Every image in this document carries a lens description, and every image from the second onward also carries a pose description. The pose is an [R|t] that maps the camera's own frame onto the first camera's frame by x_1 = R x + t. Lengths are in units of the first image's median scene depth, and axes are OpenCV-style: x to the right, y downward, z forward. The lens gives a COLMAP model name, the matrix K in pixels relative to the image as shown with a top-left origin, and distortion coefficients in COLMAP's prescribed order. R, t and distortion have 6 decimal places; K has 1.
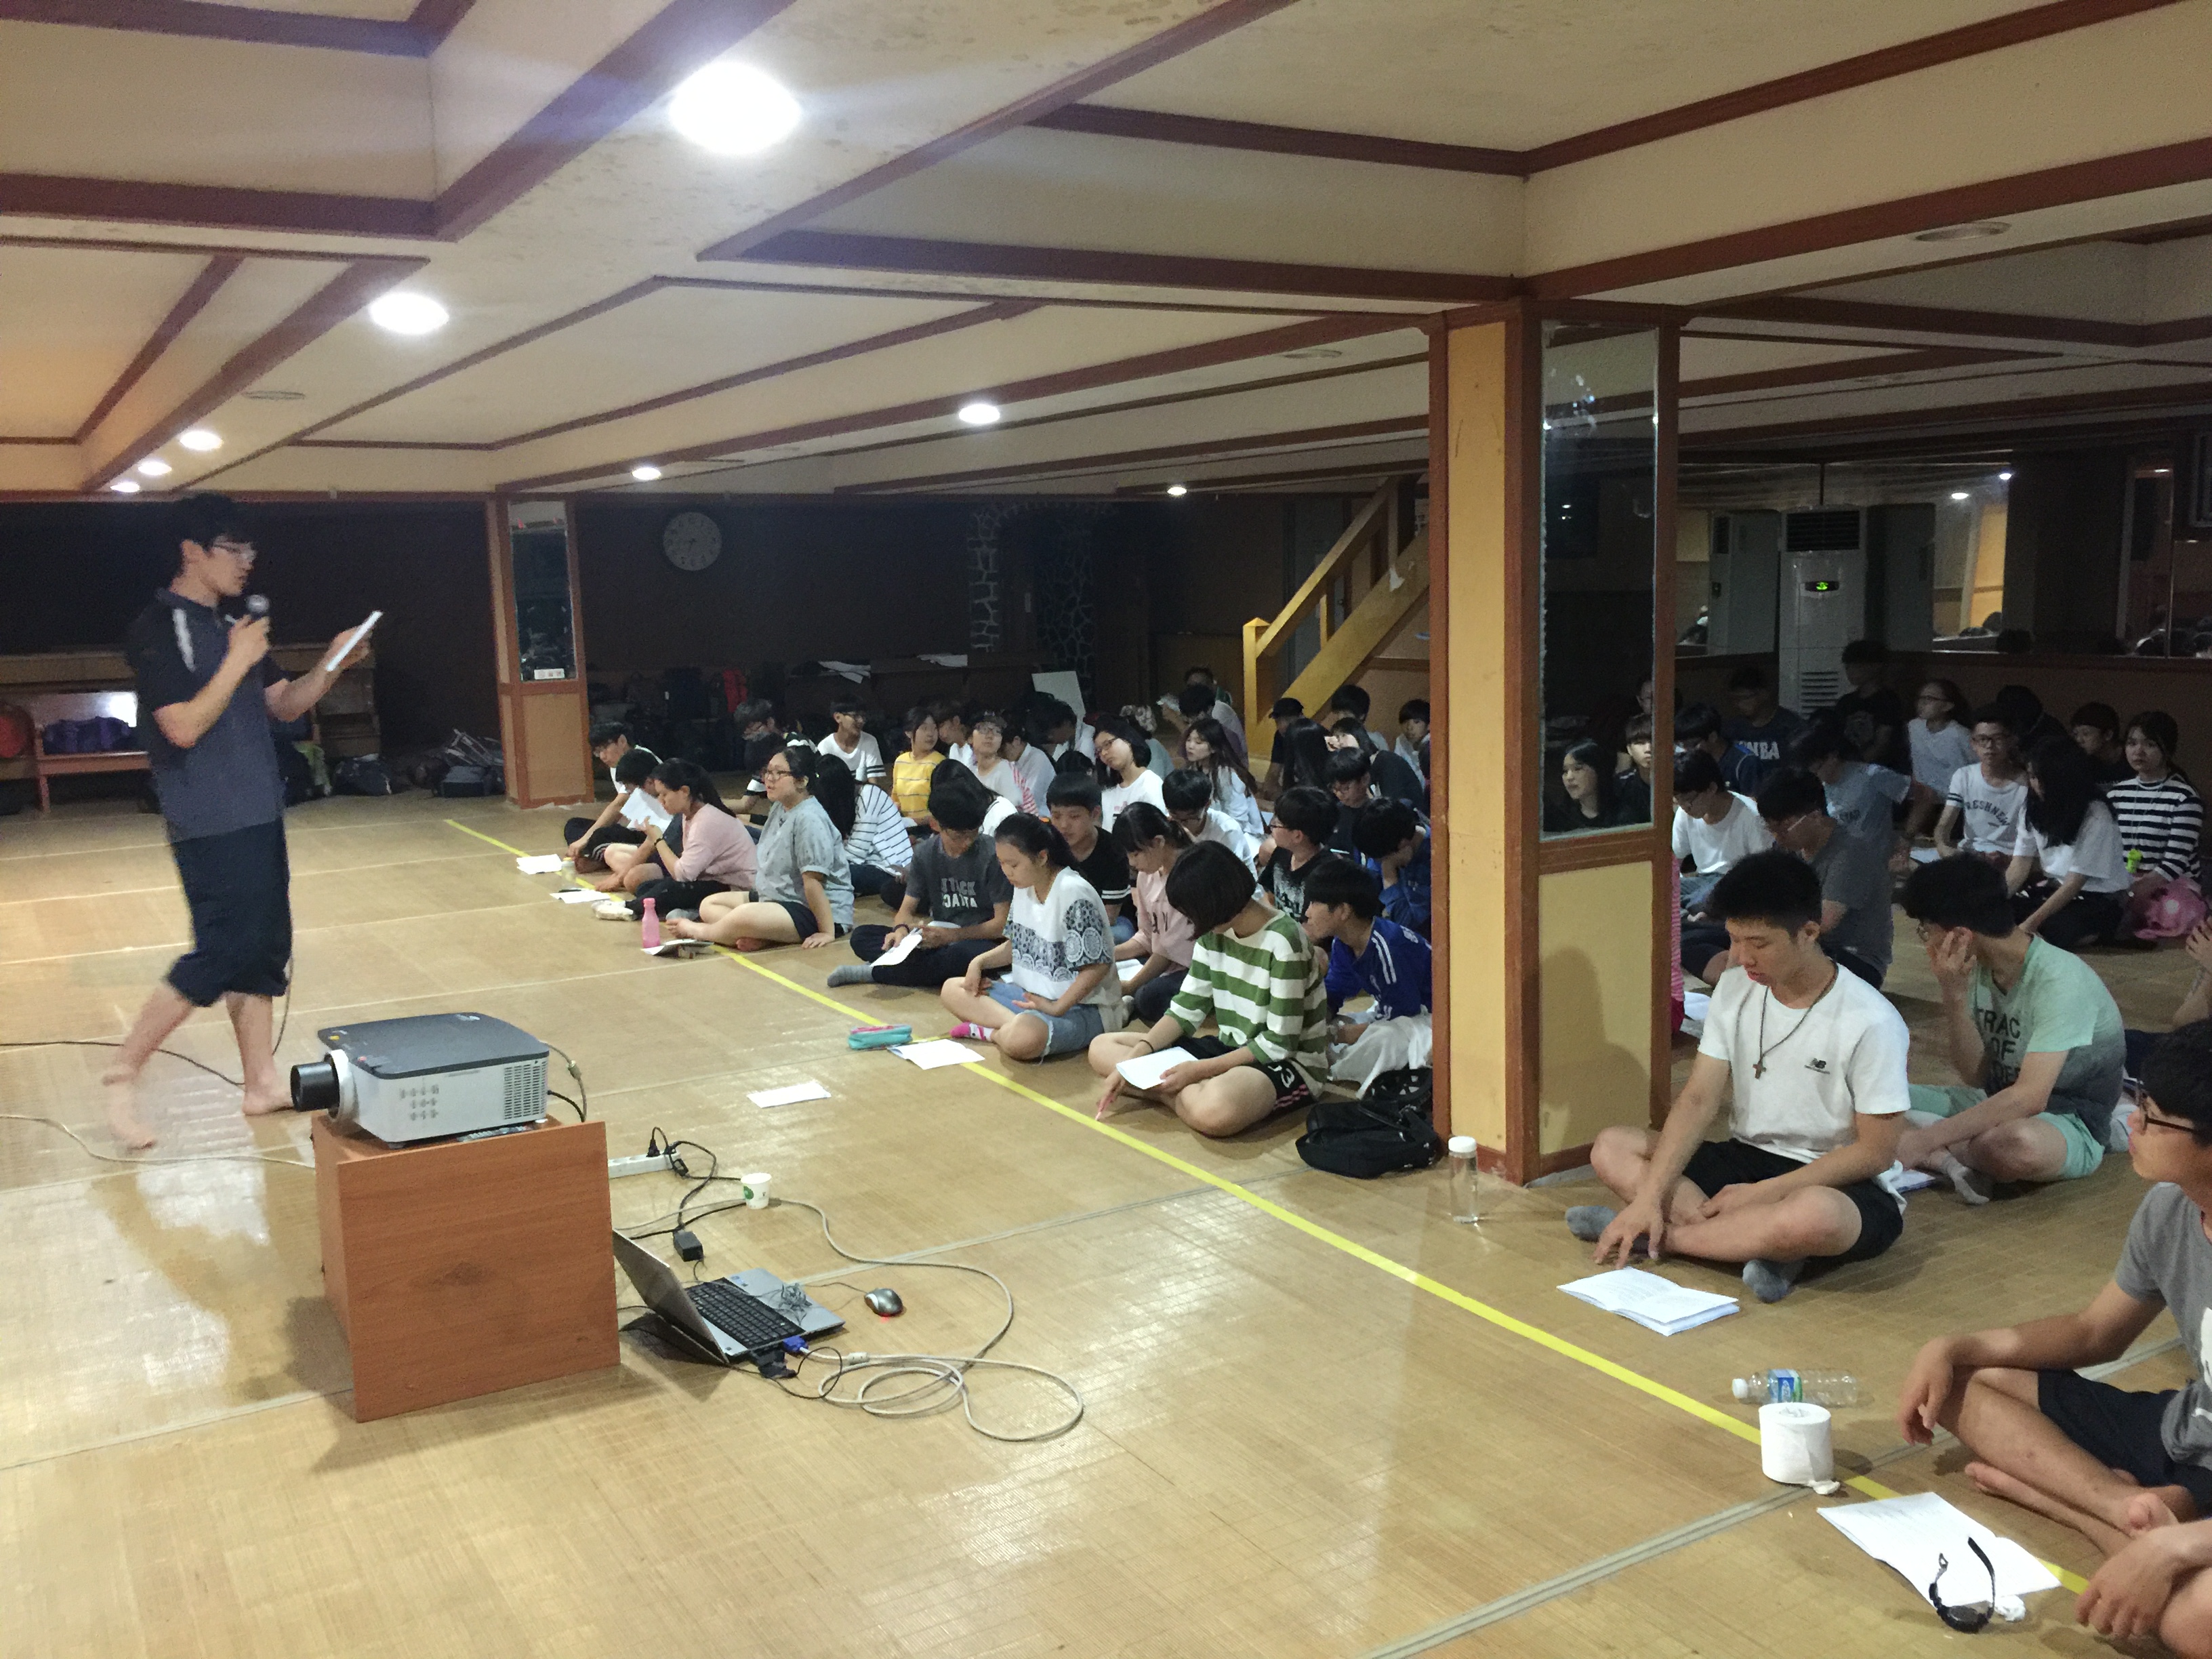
lens RADIAL K [[1896.3, 0, 1107.9], [0, 1896.3, 829.4], [0, 0, 1]] dist [0.015761, 0.006905]
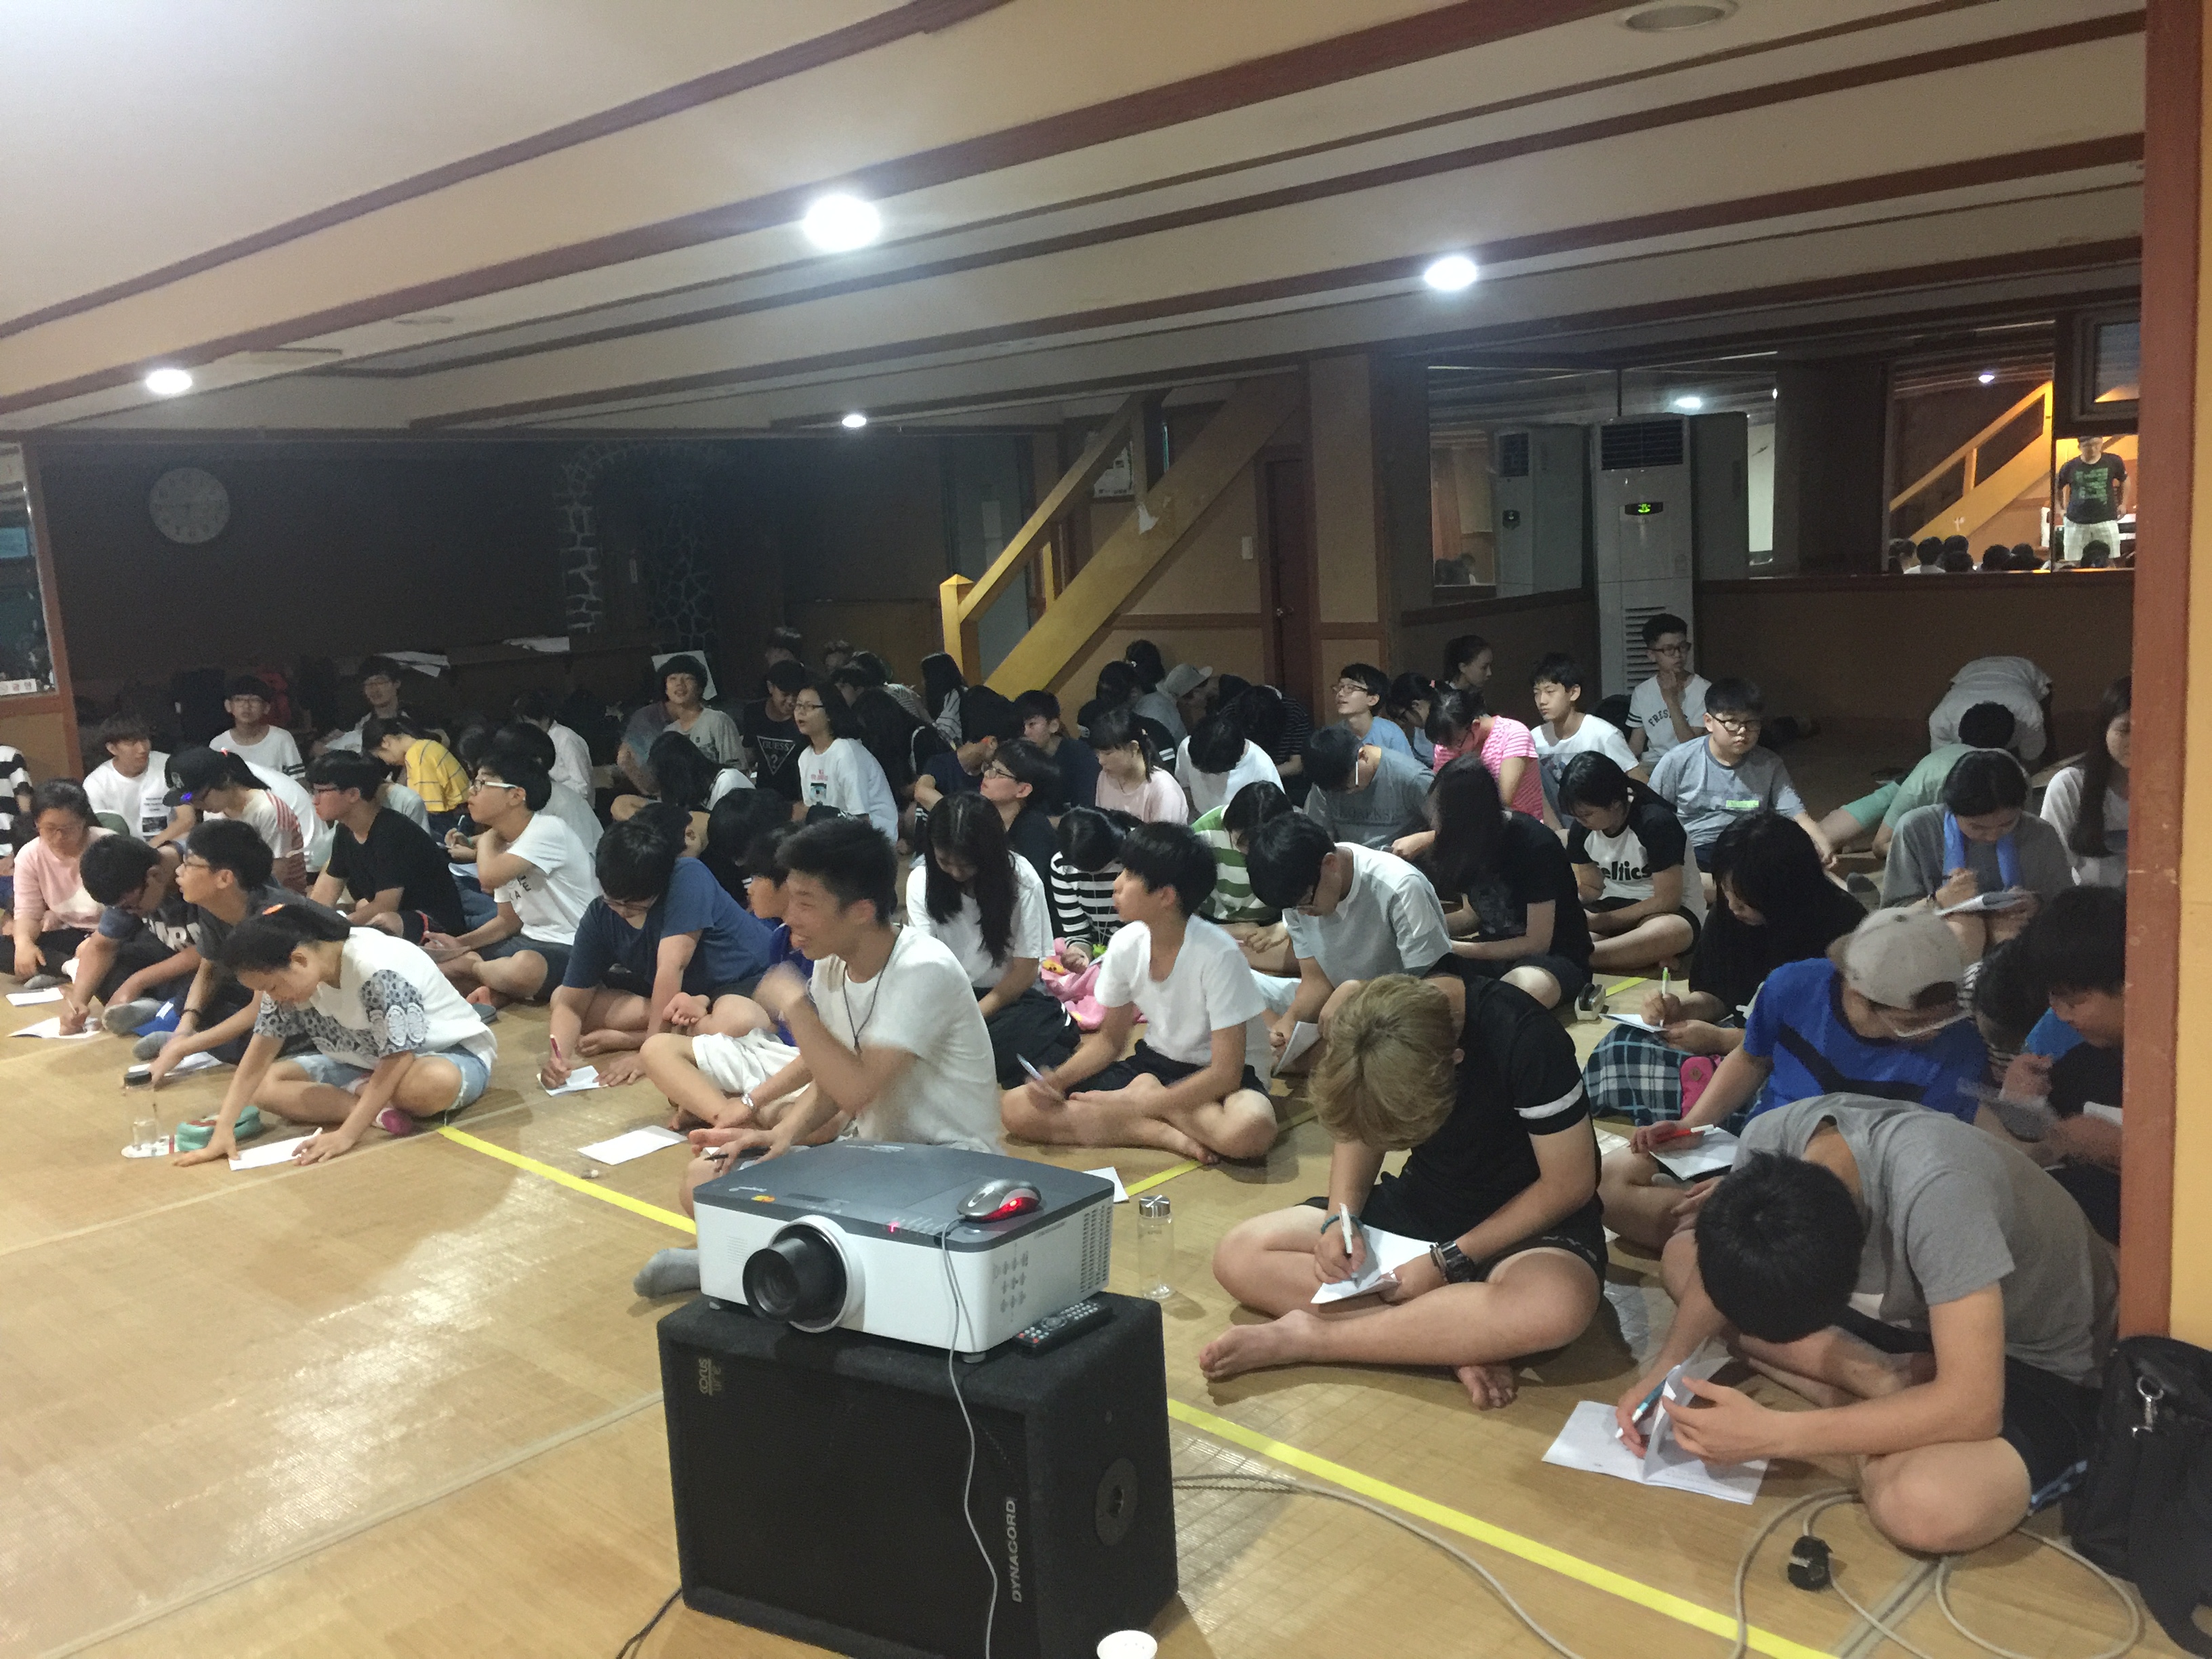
lens RADIAL K [[1896.3, 0, 1104.5], [0, 1896.3, 831.7], [0, 0, 1]] dist [0.015761, 0.006905]
pose [[0.966178, -0.071164, 0.247862, -0.071898], [0.067425, 0.997446, 0.023554, -0.014910], [-0.248906, -0.006046, 0.968509, 0.183629]]
